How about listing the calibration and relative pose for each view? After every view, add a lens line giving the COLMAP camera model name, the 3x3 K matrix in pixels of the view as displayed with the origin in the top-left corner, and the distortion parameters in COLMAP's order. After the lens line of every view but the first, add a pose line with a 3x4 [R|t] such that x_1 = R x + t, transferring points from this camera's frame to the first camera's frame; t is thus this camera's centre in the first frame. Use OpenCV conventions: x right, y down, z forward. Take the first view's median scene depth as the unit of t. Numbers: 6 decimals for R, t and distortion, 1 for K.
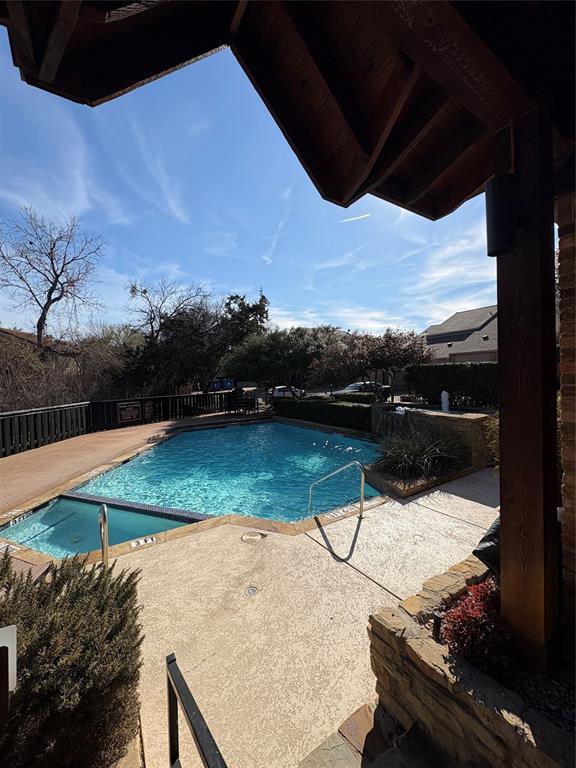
lens RADIAL K [[309.3, 0, 288.0], [0, 309.3, 384.0], [0, 0, 1]] dist [0.001581, 0.000189]
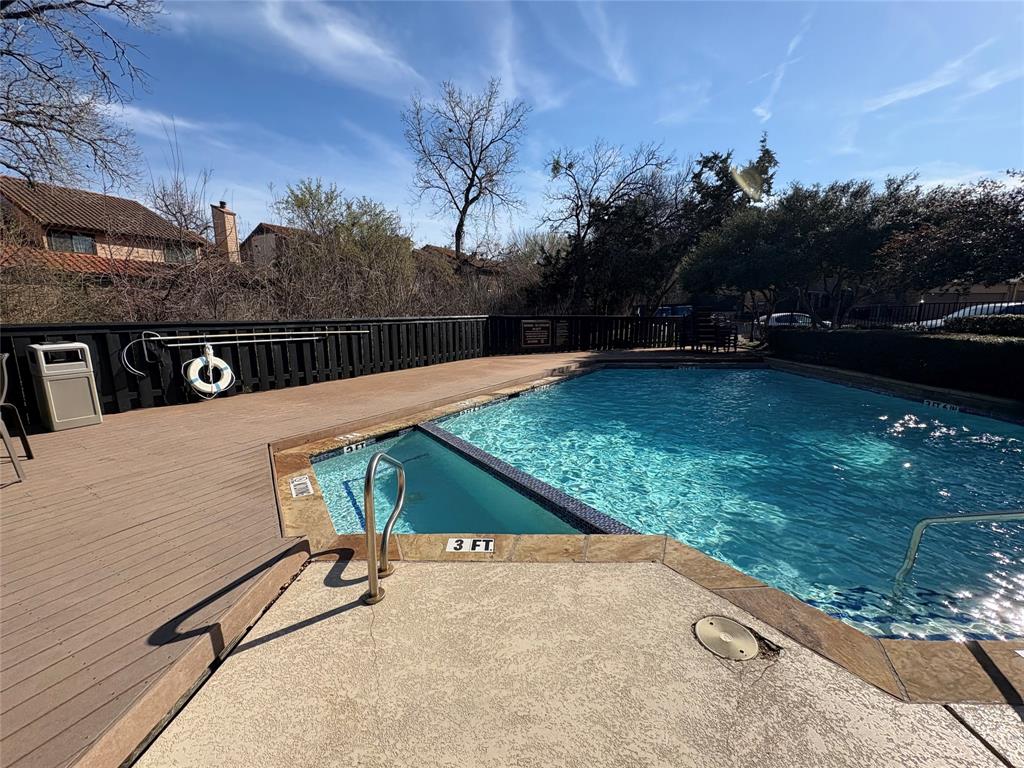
lens RADIAL K [[412.4, 0, 512.0], [0, 412.4, 384.0], [0, 0, 1]] dist [0.001581, 0.000189]
pose [[0.835695, 0.116419, -0.536712, -0.023499], [-0.030080, 0.985510, 0.166931, 0.036024], [0.548369, -0.123359, 0.827088, 0.122159]]
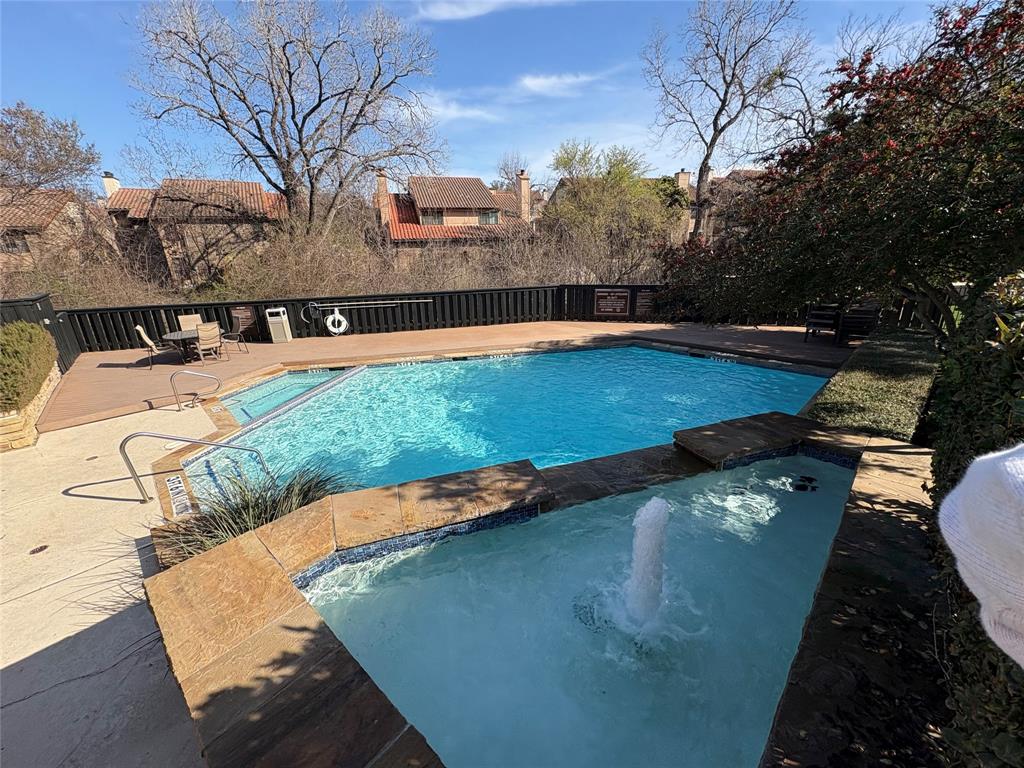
lens RADIAL K [[404.0, 0, 512.0], [0, 404.0, 384.0], [0, 0, 1]] dist [0.000270, 0.000068]
pose [[0.182104, 0.329088, -0.926574, 0.309088], [0.007398, 0.941845, 0.335966, -0.039886], [0.983251, -0.068035, 0.169079, 0.449312]]
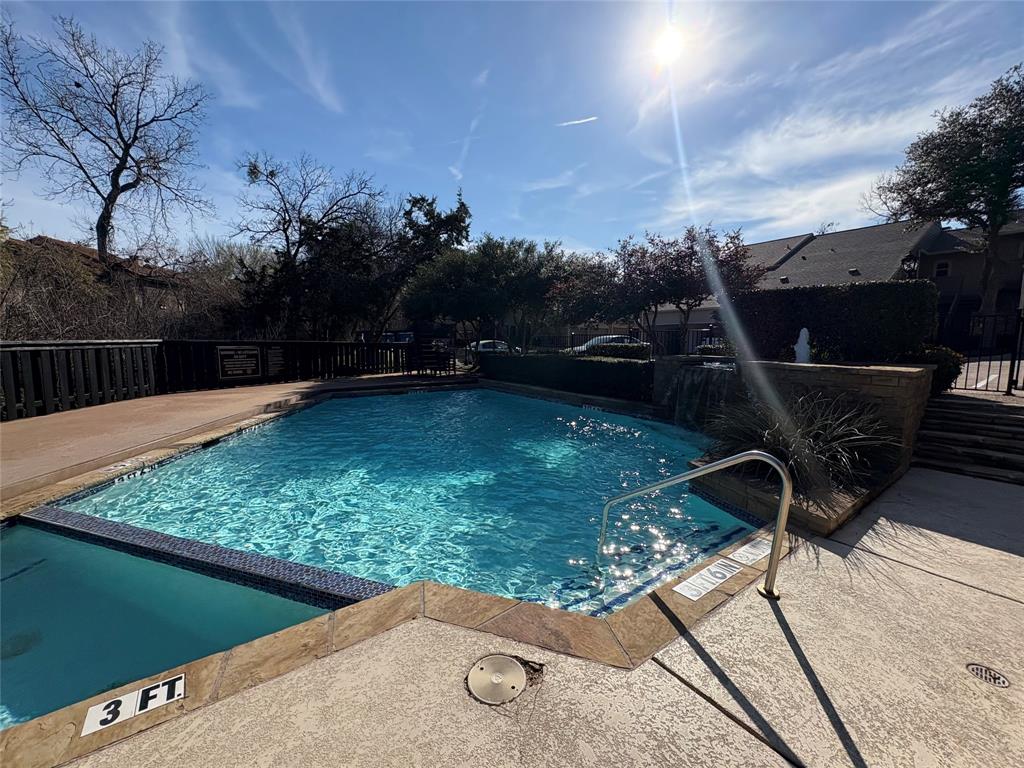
lens RADIAL K [[412.4, 0, 512.0], [0, 412.4, 384.0], [0, 0, 1]] dist [0.001581, 0.000189]
pose [[0.997575, 0.028929, 0.063310, -0.031382], [-0.034267, 0.995798, 0.084926, 0.035337], [-0.060587, -0.086890, 0.994374, 0.136310]]
